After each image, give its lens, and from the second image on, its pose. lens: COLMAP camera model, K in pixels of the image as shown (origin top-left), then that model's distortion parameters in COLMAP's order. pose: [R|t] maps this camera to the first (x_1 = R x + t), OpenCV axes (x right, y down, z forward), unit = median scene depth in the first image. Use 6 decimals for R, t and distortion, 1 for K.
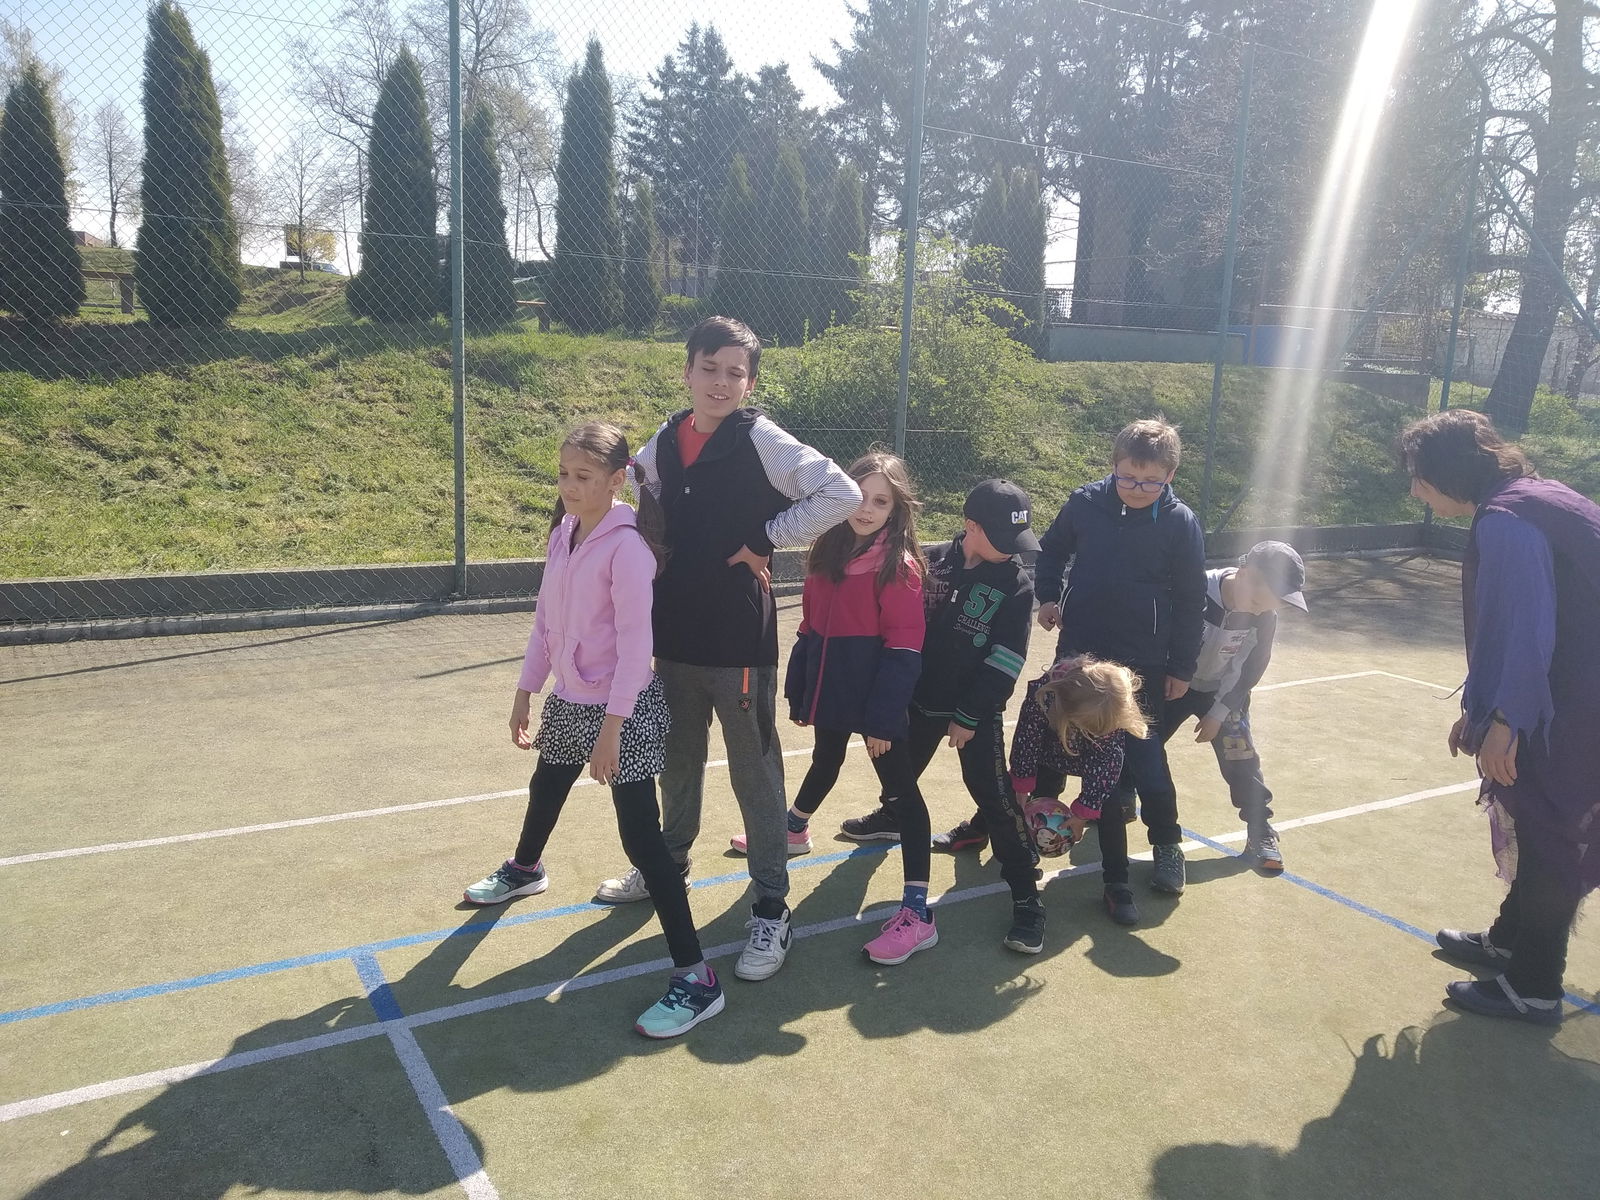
lens RADIAL K [[1165.2, 0, 729.8], [0, 1165.2, 569.9], [0, 0, 1]] dist [0.107390, -0.184320]
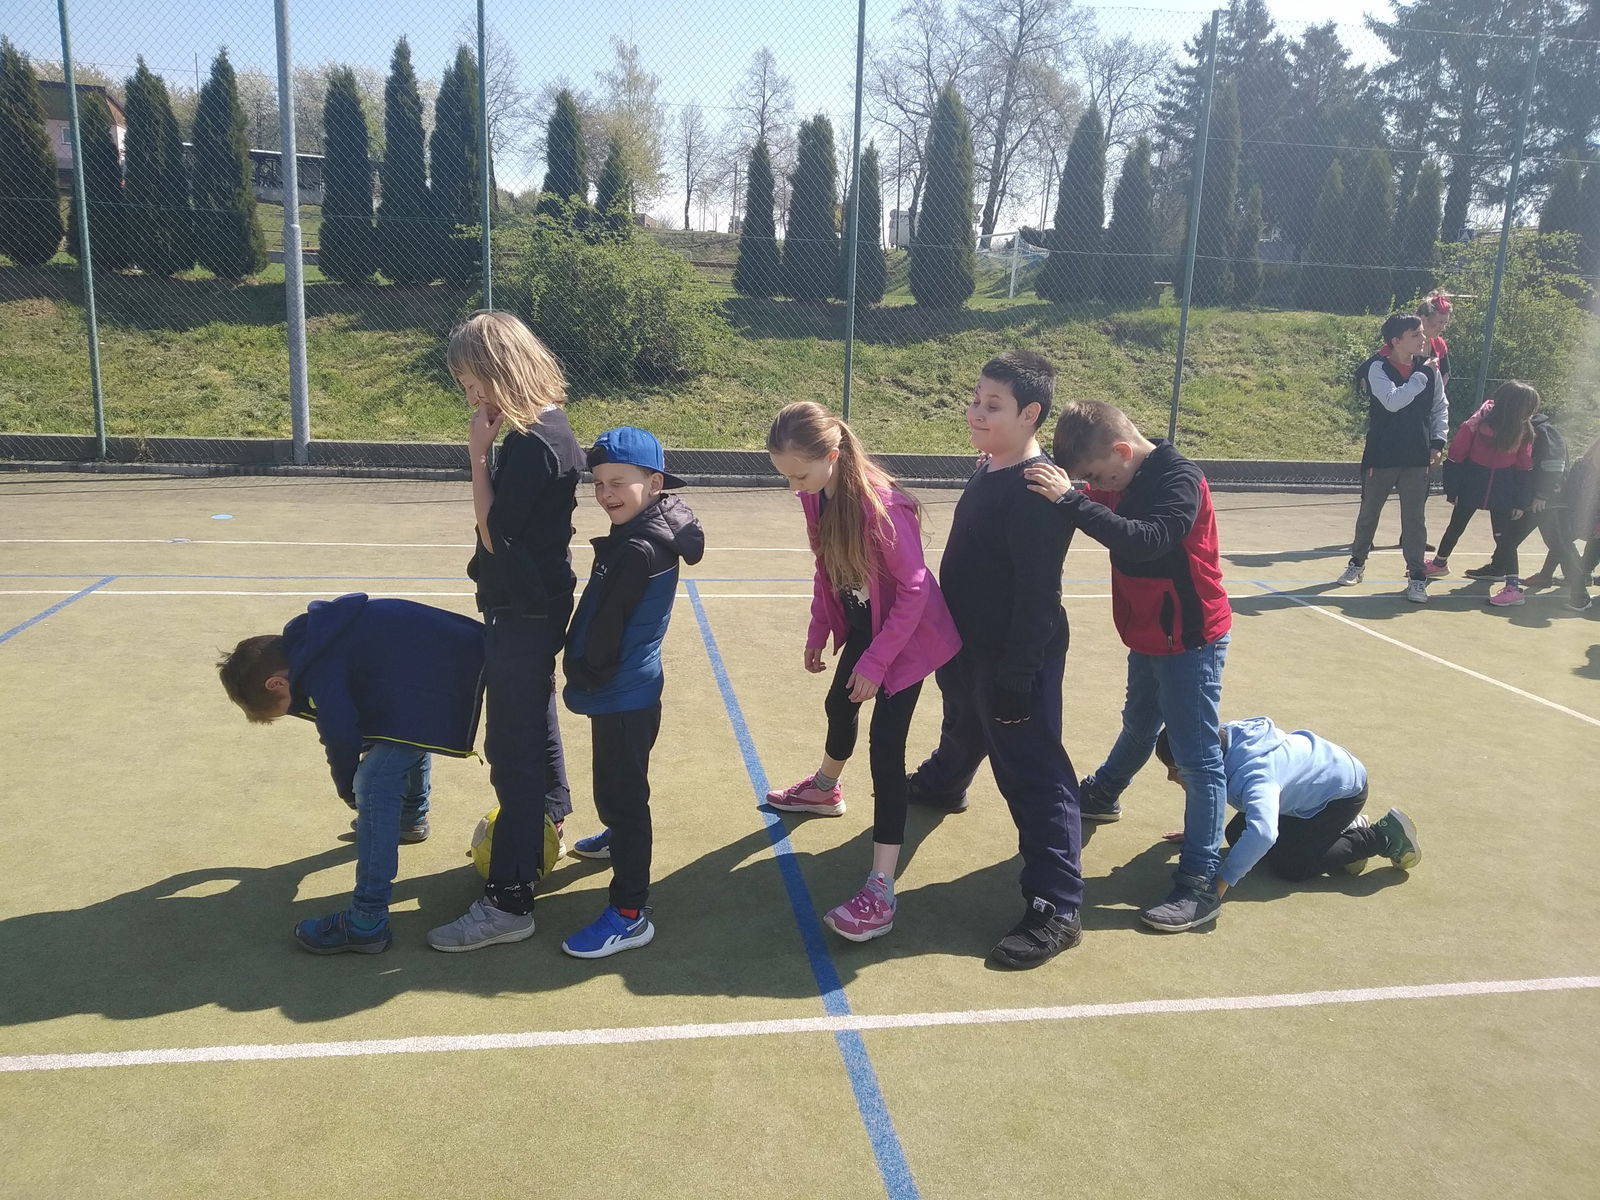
lens RADIAL K [[1176.7, 0, 800.0], [0, 1176.7, 600.0], [0, 0, 1]] dist [0.010727, 0.005896]
pose [[0.946477, 0.069403, -0.315222, -0.033463], [-0.052083, 0.996650, 0.063051, 0.019933], [0.318542, -0.043258, 0.946921, -0.124091]]
